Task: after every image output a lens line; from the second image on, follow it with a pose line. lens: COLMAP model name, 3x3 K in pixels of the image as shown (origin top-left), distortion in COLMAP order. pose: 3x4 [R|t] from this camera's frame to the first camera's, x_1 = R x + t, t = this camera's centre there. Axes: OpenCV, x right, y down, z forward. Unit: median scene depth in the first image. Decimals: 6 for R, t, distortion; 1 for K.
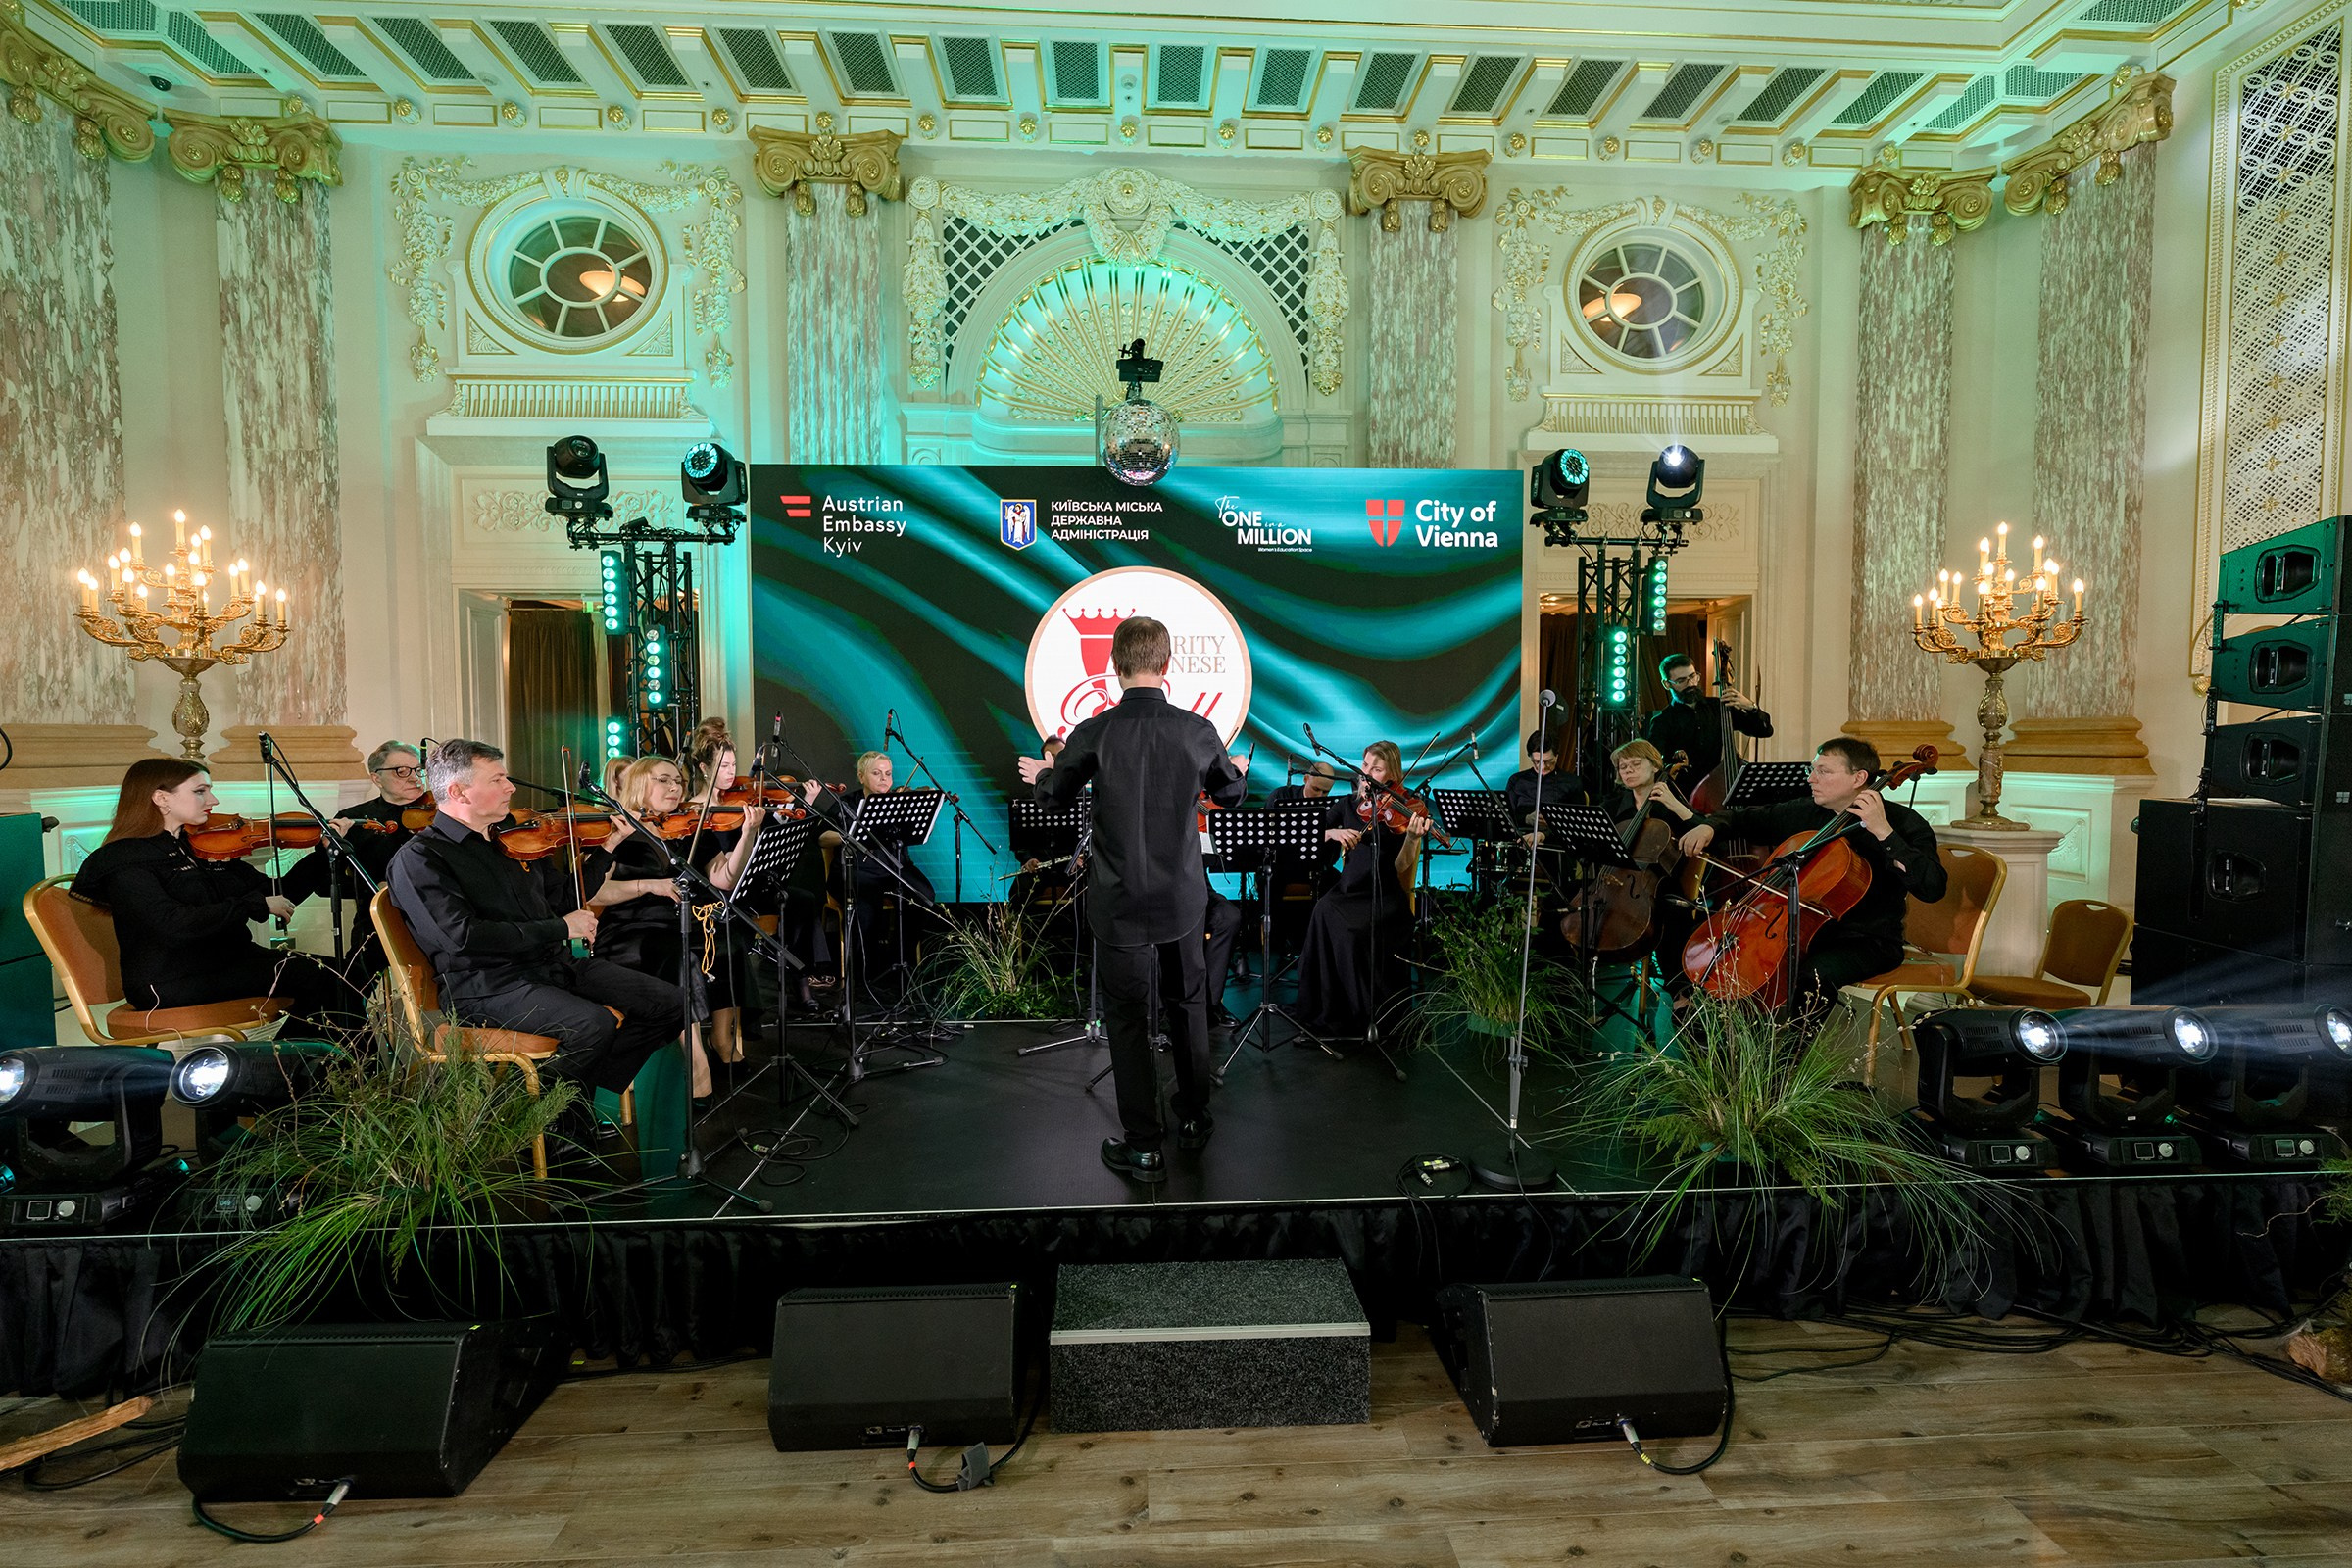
lens RADIAL K [[952.2, 0, 1171.0], [0, 952.2, 782.8], [0, 0, 1]] dist [-0.001292, 0.000513]
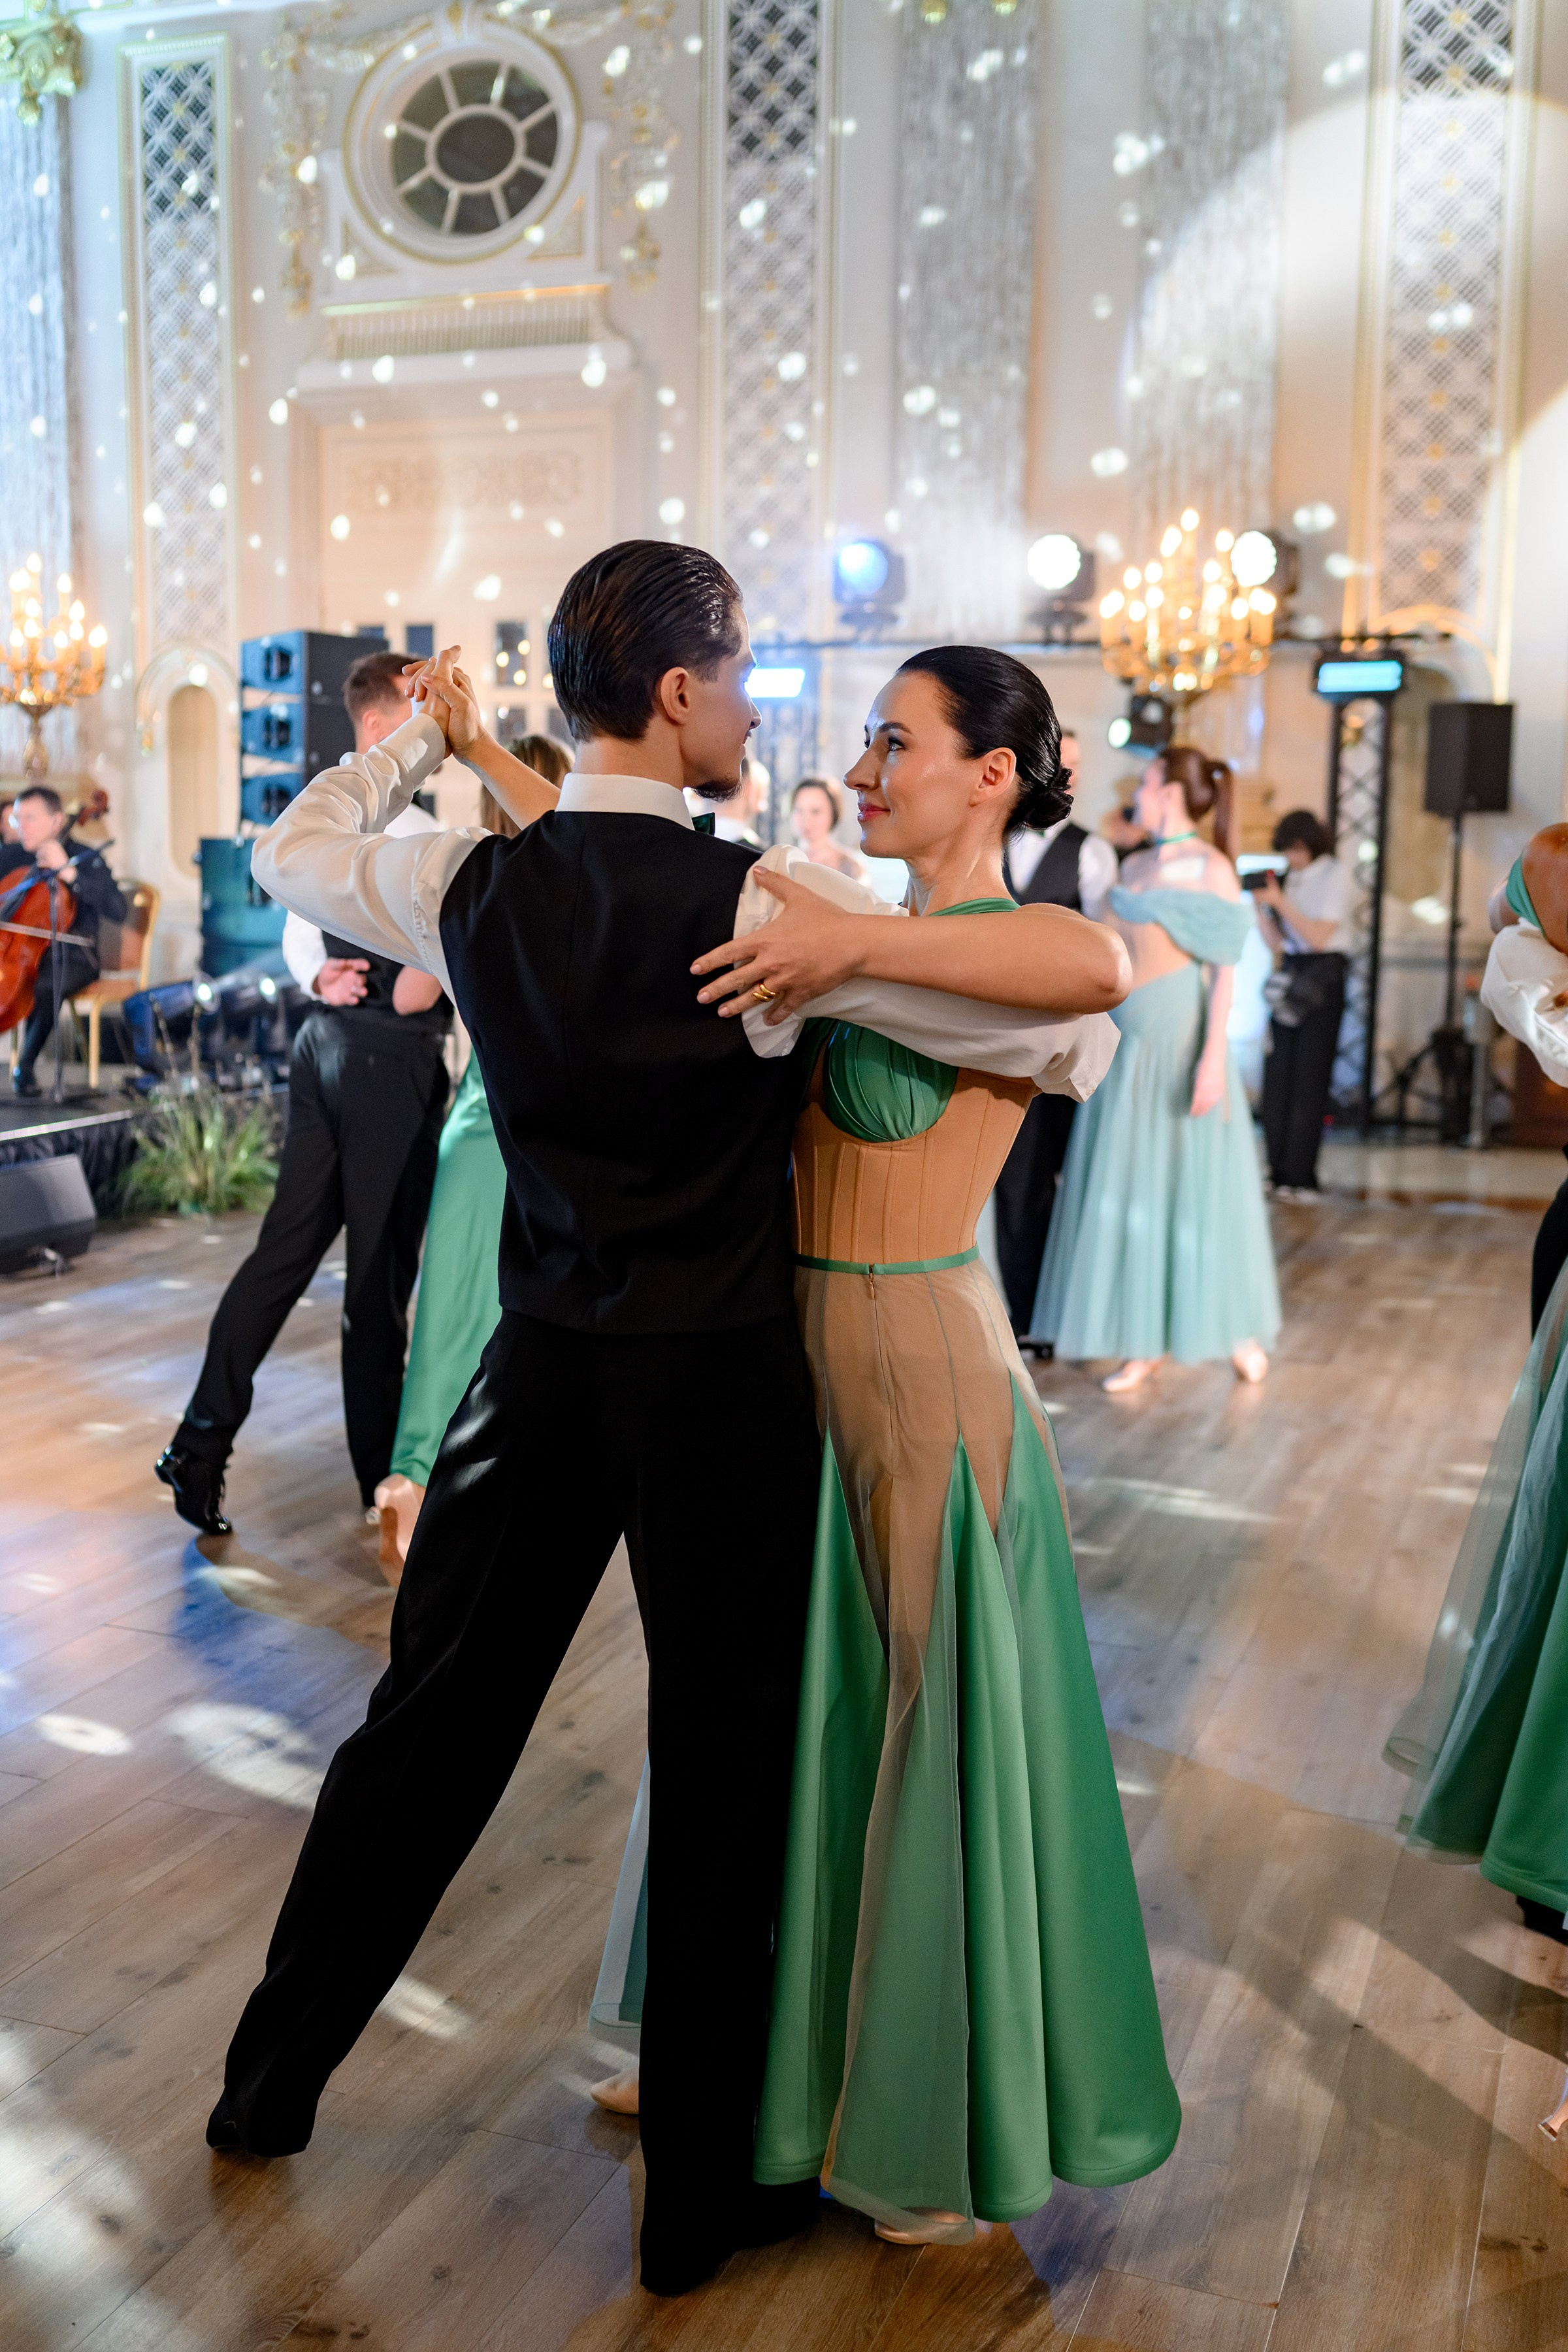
lens RADIAL K [[2337.4, 0, 752.7], [0, 2337.4, 1178.0], [0, 0, 1]] dist [0.001166, 0.010768]
pose [[0.408000, -0.125183, 0.904359, -0.683727], [0.027743, 0.991798, 0.124770, 0.045968], [-0.912560, -0.025816, 0.408126, -0.413361]]
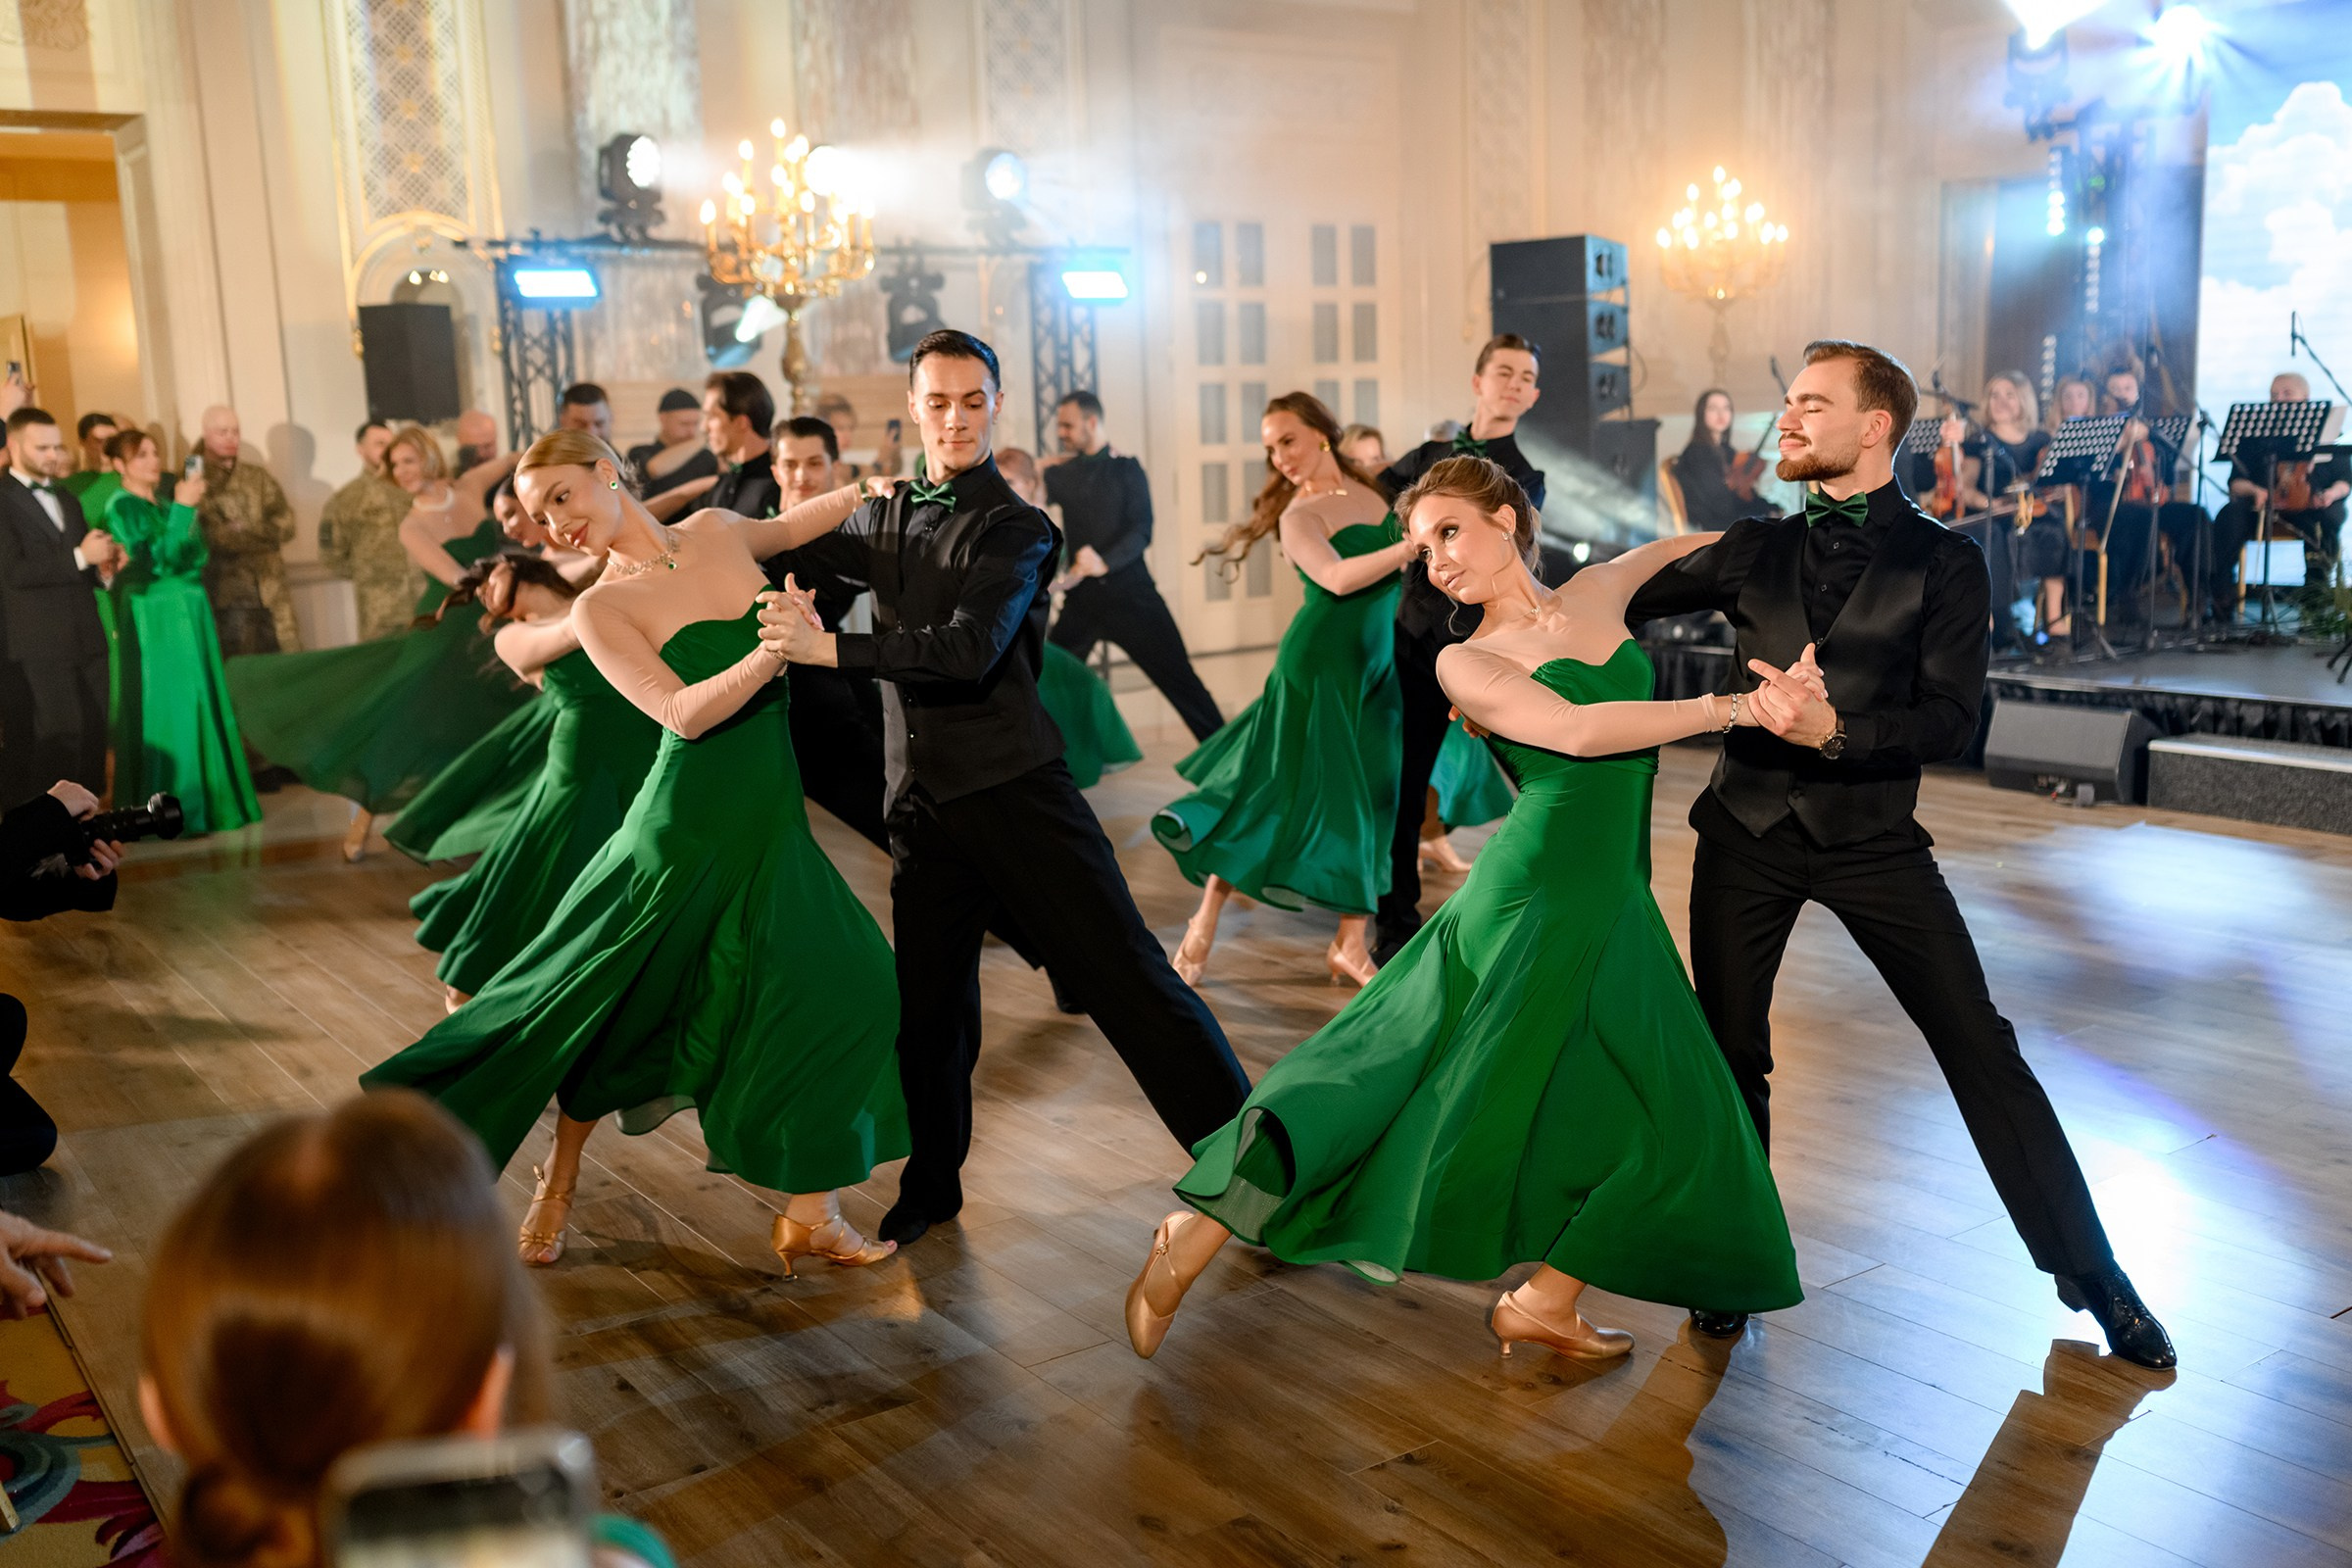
lens RADIAL K [[2215.6, 0, 1175.9], [0, 2215.6, 790.6], [0, 0, 1]] dist [-0.014661, 0.025668]
pose [[0.535157, 0.129359, -0.834789, 0.608669], [-0.004637, 0.988641, 0.150227, 0.040333], [0.844740, -0.076524, 0.529678, -0.667436]]
